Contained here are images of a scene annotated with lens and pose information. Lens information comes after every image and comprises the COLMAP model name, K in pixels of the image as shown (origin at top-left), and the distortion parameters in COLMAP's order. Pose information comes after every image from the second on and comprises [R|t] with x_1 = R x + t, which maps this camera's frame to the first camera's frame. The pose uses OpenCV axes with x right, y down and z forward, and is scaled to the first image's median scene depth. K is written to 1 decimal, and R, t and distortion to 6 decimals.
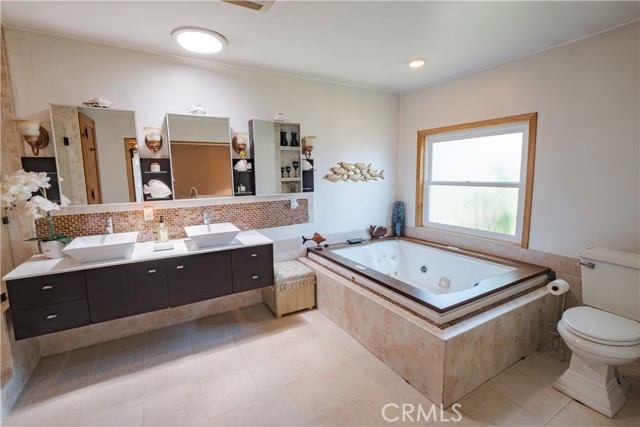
lens RADIAL K [[284.9, 0, 316.4], [0, 284.9, 211.3], [0, 0, 1]] dist [-0.001146, 0.000551]
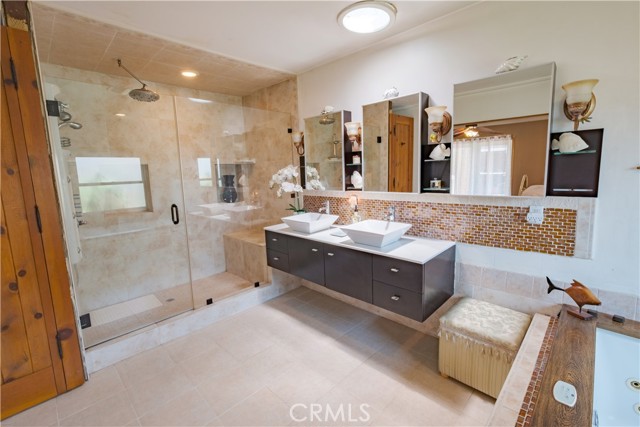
lens RADIAL K [[284.9, 0, 317.5], [0, 284.9, 210.2], [0, 0, 1]] dist [-0.001146, 0.000551]
pose [[0.254766, 0.138794, -0.956990, 0.390269], [-0.101980, 0.987984, 0.116140, -0.065388], [0.961610, 0.068005, 0.265859, 0.508170]]
